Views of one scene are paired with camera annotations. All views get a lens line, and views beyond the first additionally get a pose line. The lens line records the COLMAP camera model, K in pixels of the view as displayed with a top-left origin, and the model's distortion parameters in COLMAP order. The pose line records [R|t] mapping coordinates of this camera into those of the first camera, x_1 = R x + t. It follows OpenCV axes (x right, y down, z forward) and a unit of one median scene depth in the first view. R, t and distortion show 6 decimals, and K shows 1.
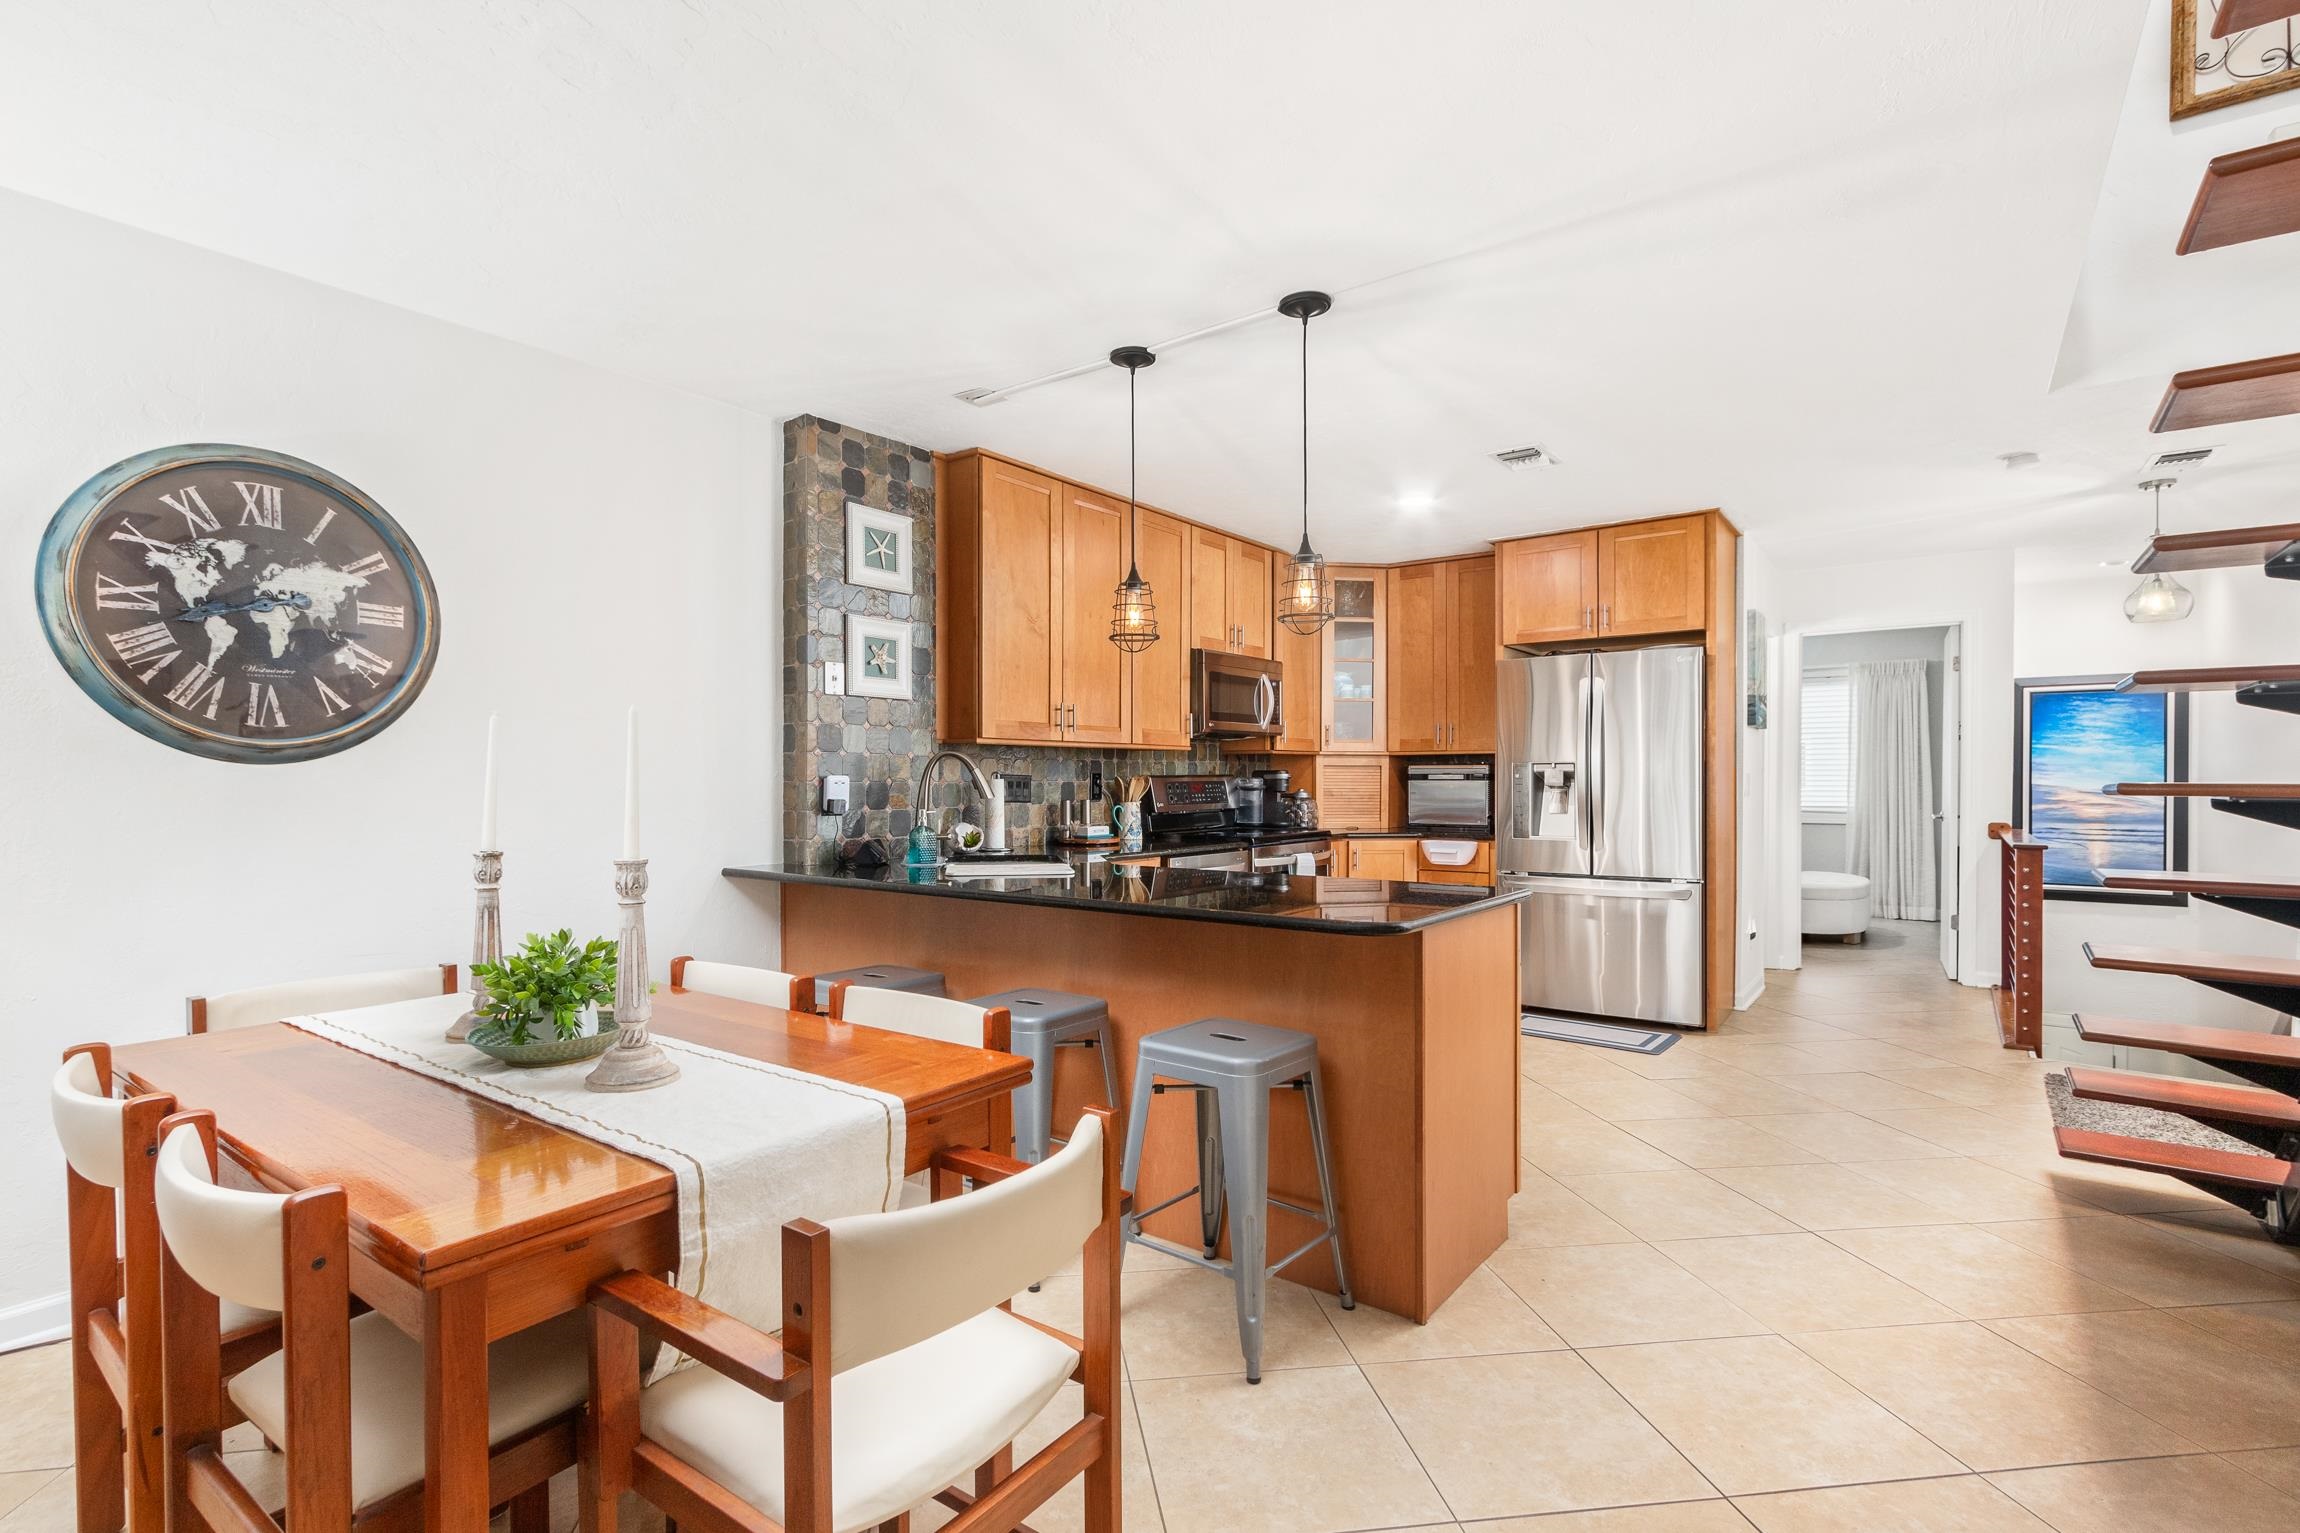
lens RADIAL K [[1059.8, 0, 1149.9], [0, 1059.8, 776.2], [0, 0, 1]] dist [0.009744, -0.000478]
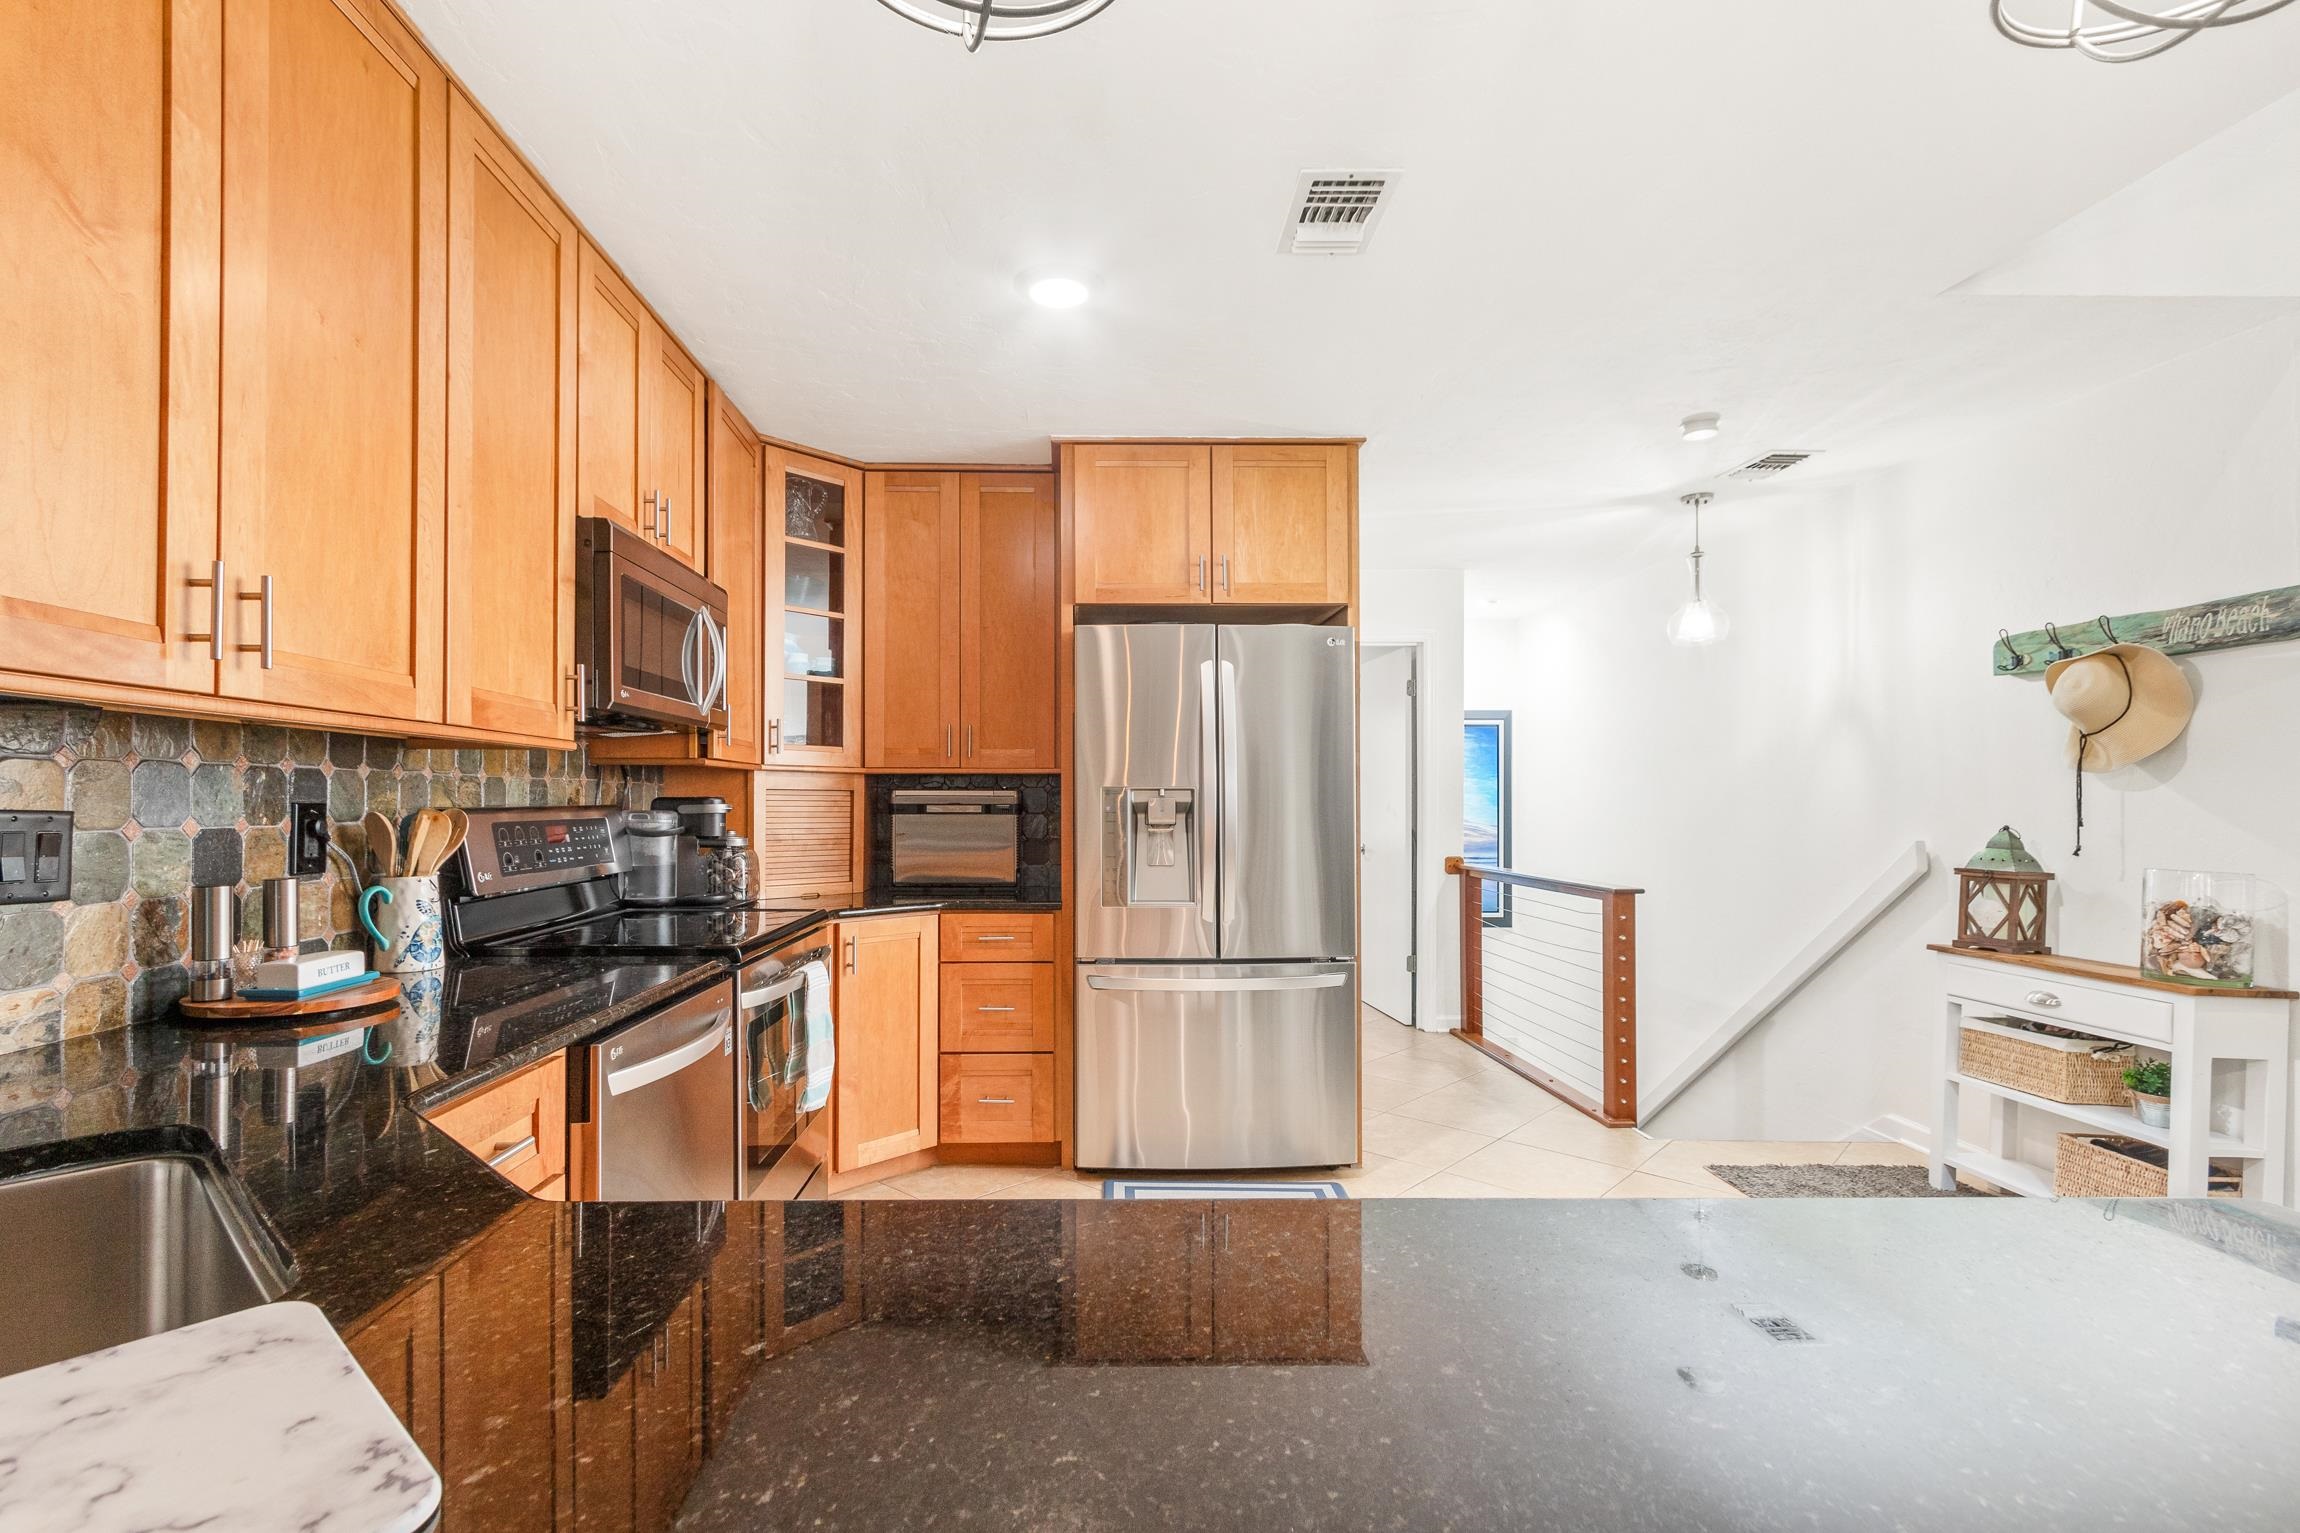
lens RADIAL K [[1123.8, 0, 1115.5], [0, 1123.8, 794.1], [0, 0, 1]] dist [-0.003813, -0.000110]
pose [[0.807191, 0.007862, 0.590237, -0.050660], [-0.003368, 0.999956, -0.008714, -0.003131], [-0.590280, 0.005046, 0.807183, 0.475431]]
